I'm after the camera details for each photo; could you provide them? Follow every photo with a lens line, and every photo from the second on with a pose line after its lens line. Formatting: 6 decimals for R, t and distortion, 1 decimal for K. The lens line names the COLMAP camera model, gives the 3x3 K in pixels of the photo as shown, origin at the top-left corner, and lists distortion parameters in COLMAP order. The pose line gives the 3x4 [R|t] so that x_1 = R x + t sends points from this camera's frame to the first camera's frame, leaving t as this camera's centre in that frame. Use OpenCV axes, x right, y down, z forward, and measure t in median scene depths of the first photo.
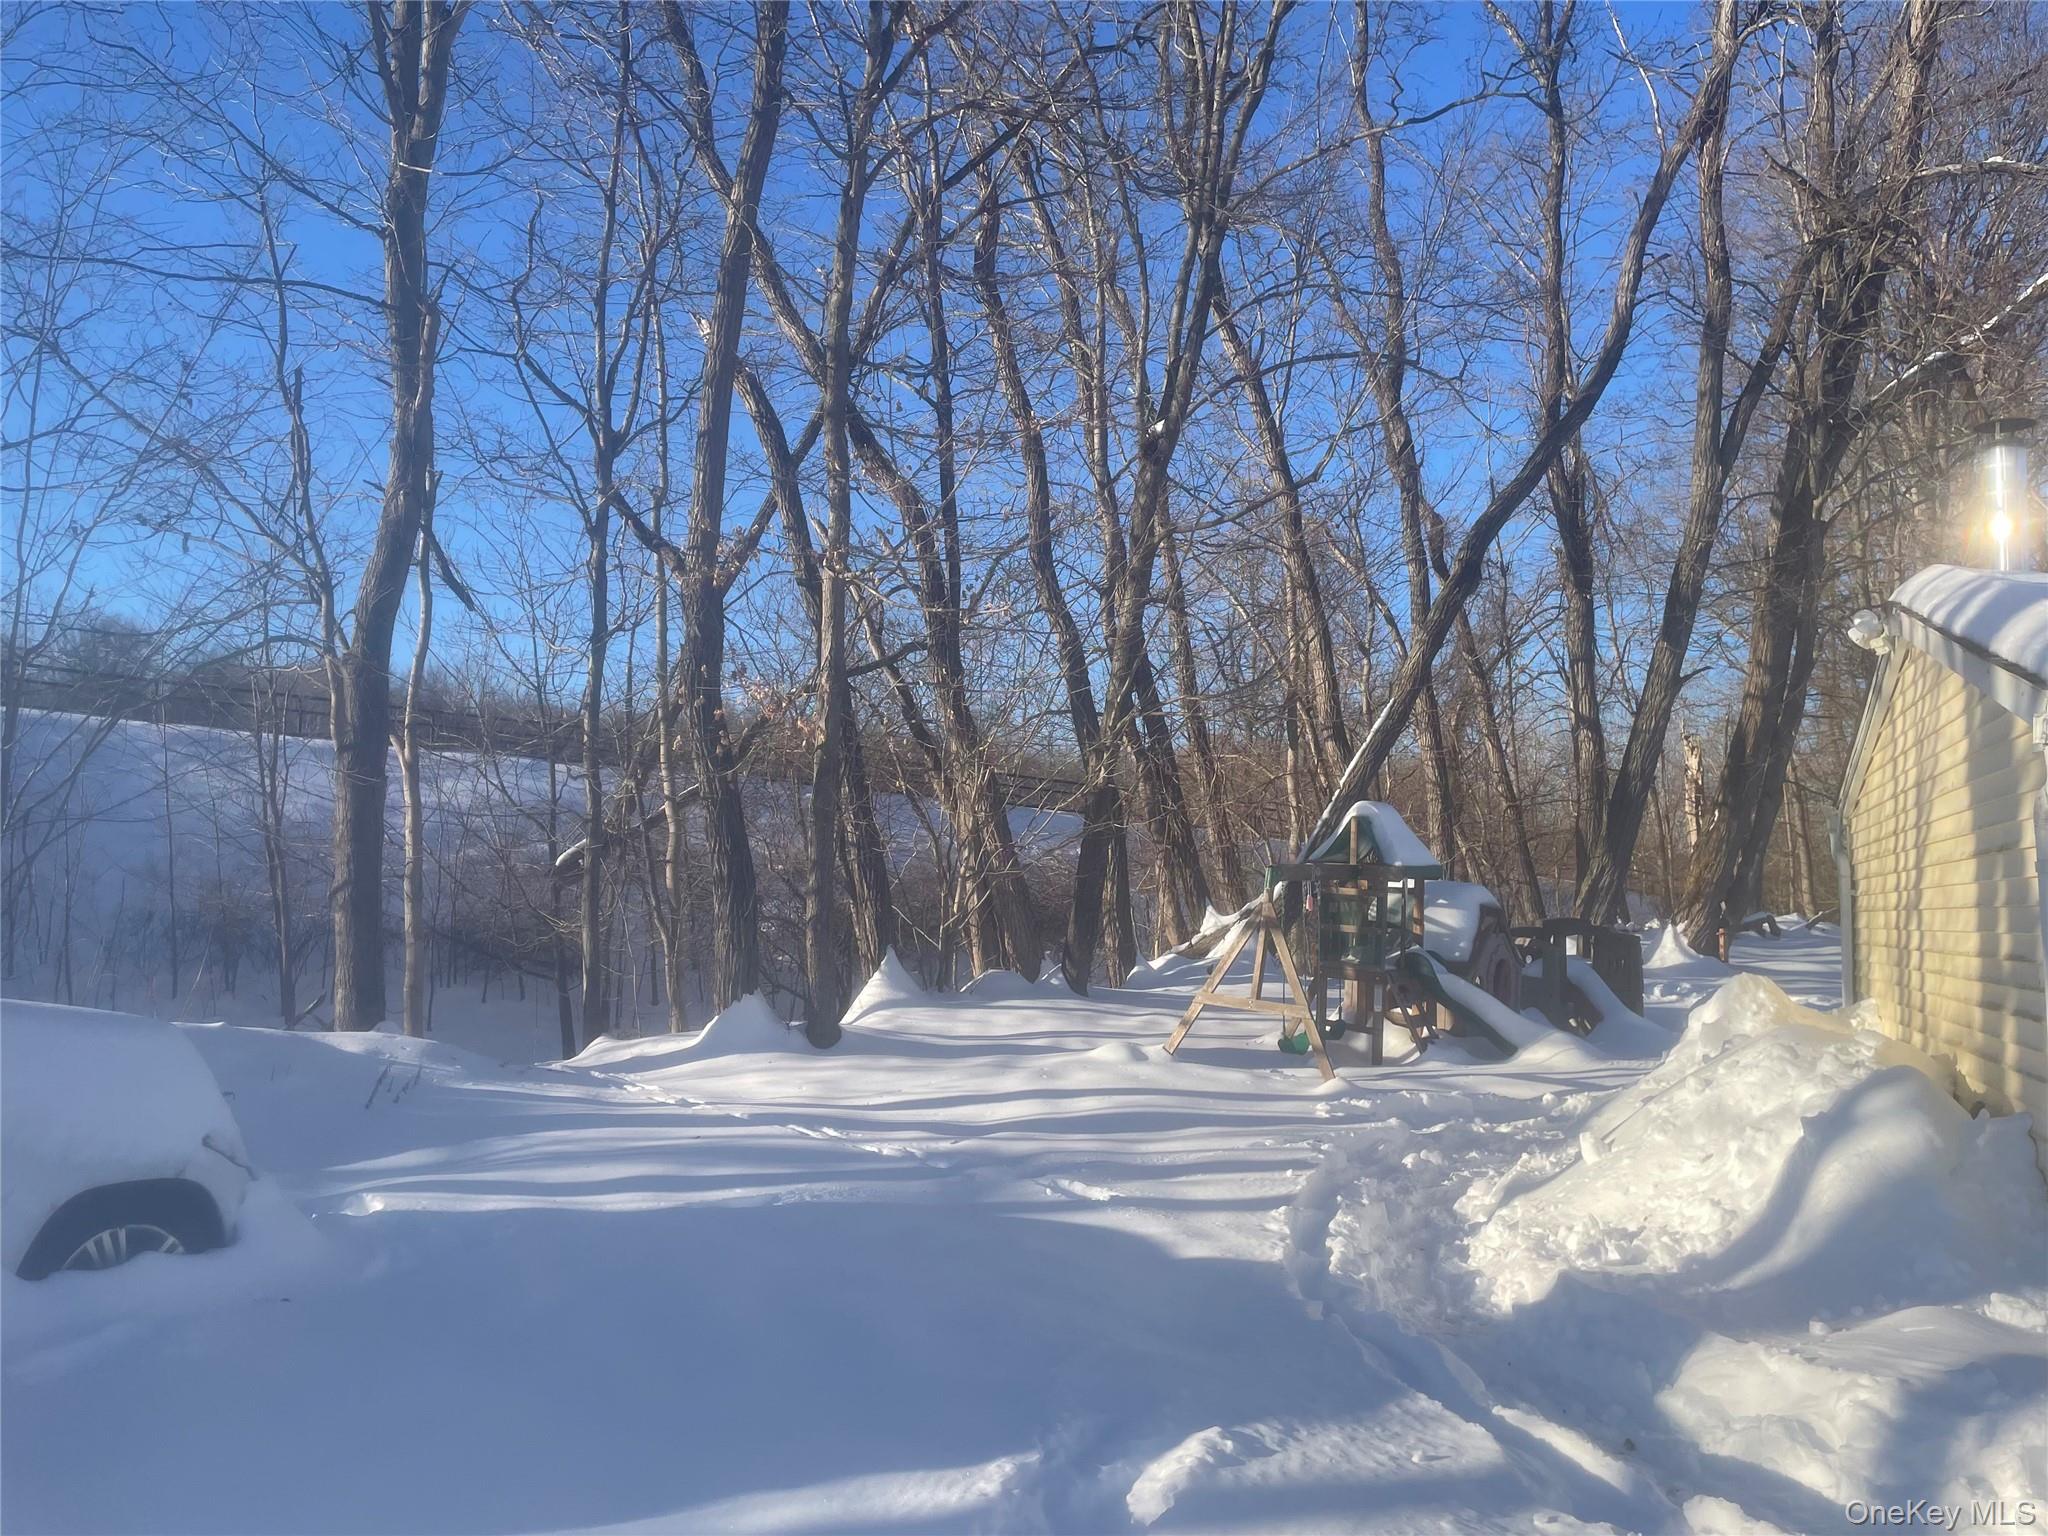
lens RADIAL K [[1562.3, 0, 1028.0], [0, 1562.3, 760.8], [0, 0, 1]] dist [0.000318, -0.005750]
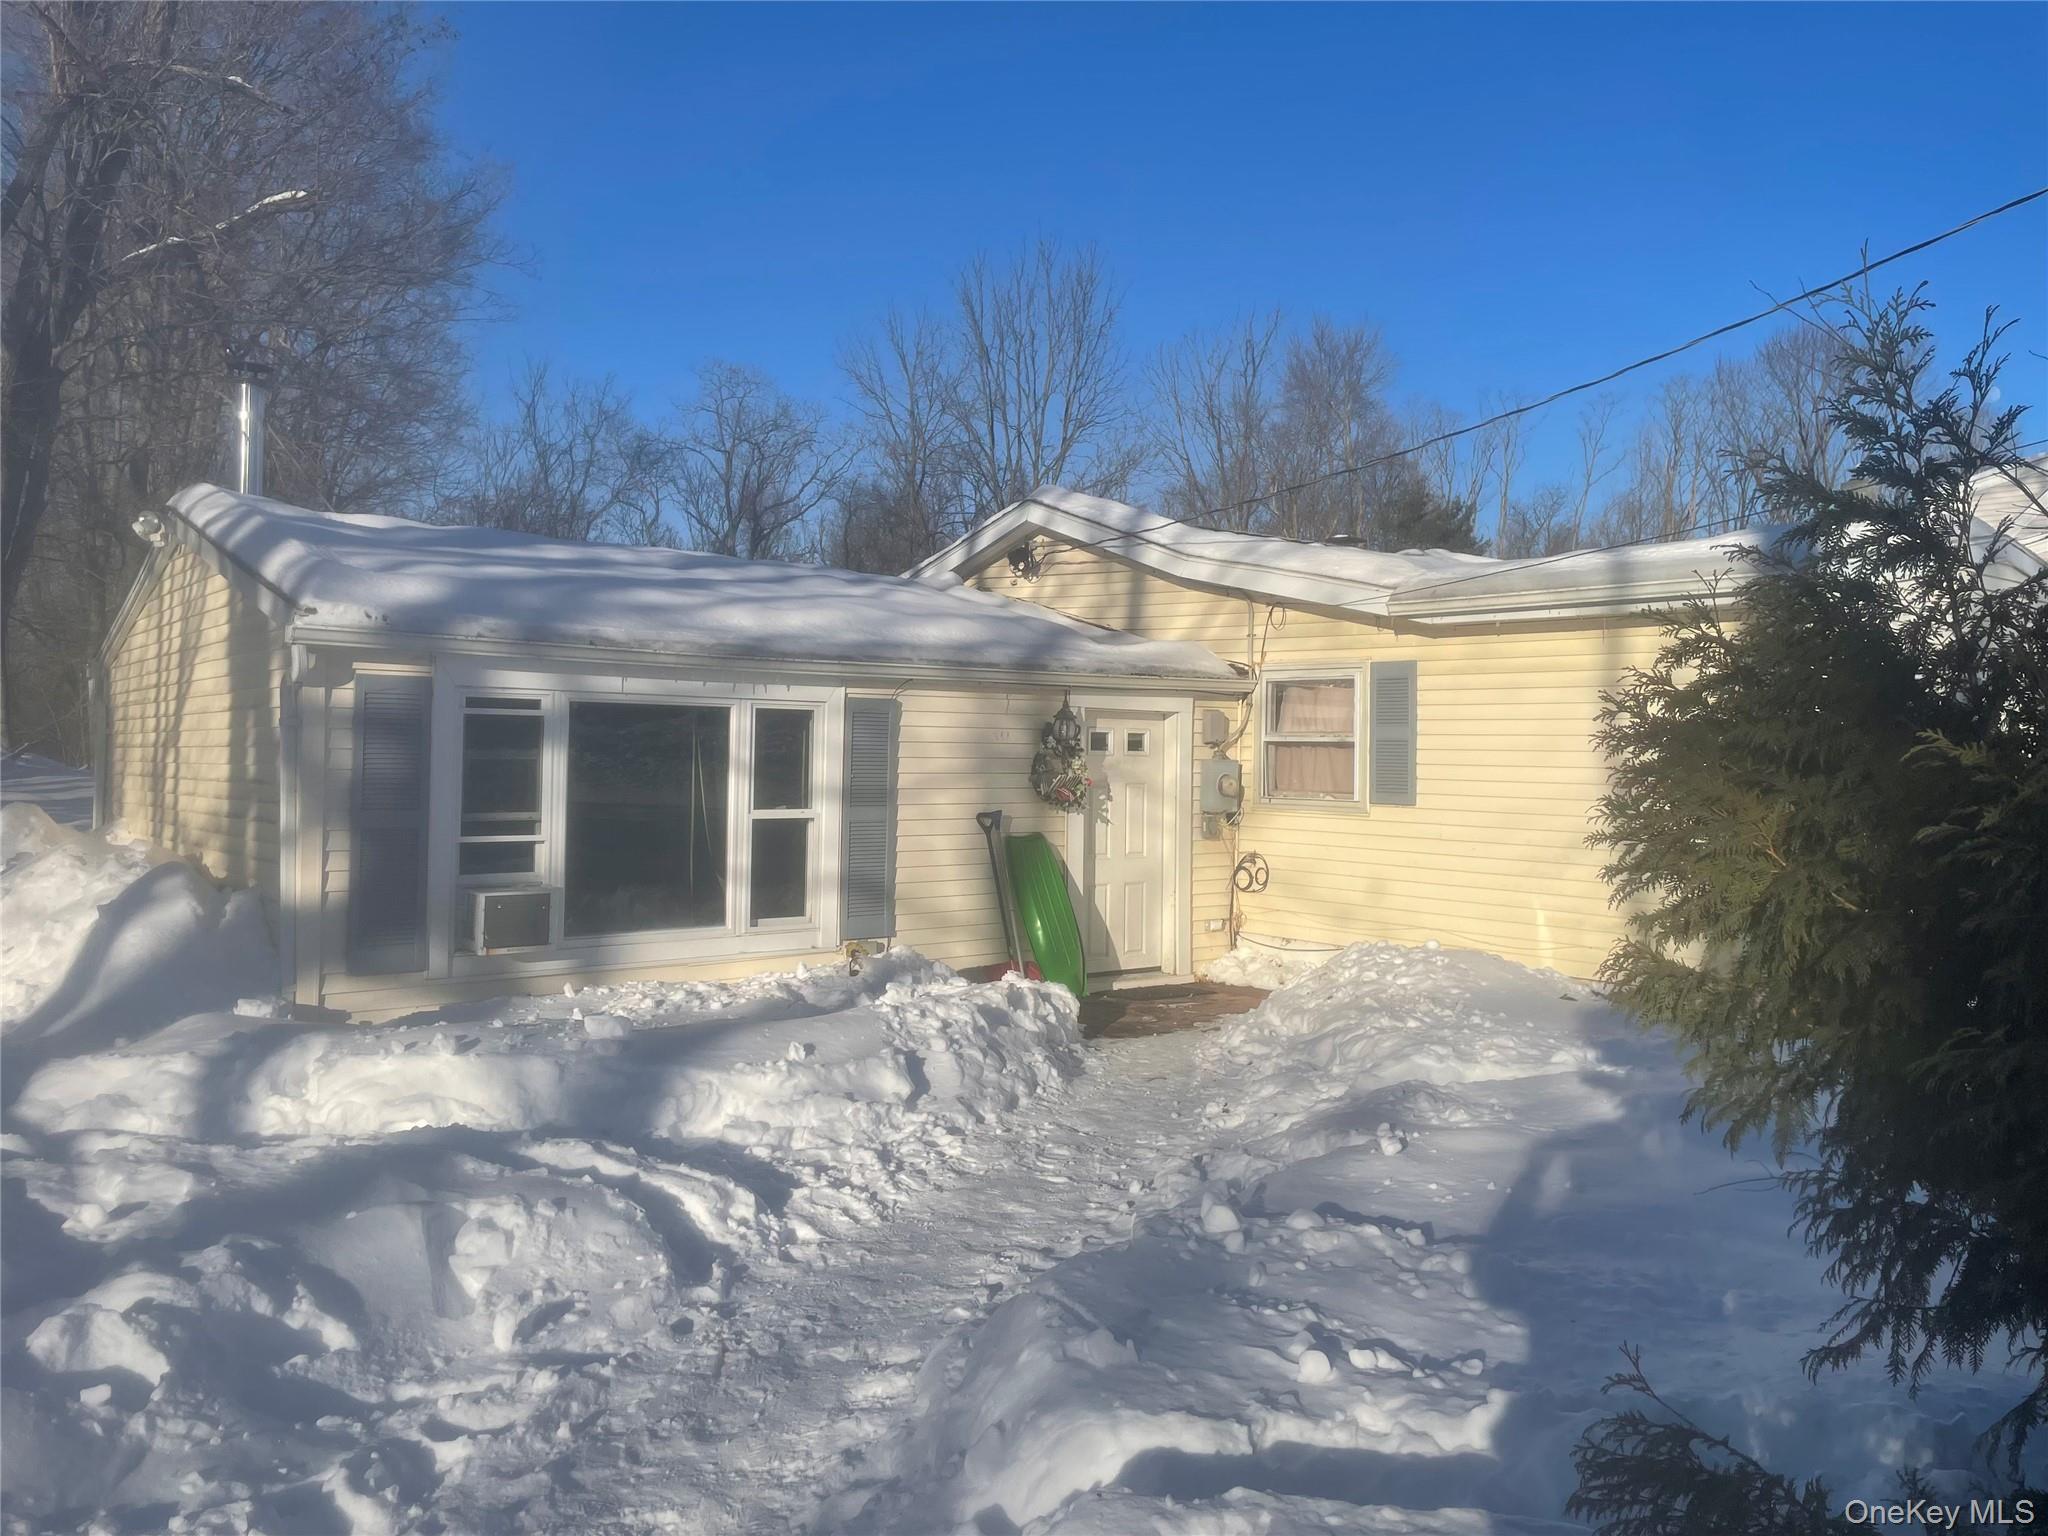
lens RADIAL K [[1562.3, 0, 1027.4], [0, 1562.3, 763.7], [0, 0, 1]] dist [0.000318, -0.005750]
pose [[0.495182, -0.013210, 0.868689, -0.213903], [-0.083728, 0.994505, 0.062851, -0.032409], [-0.864745, -0.103856, 0.491355, -0.258706]]
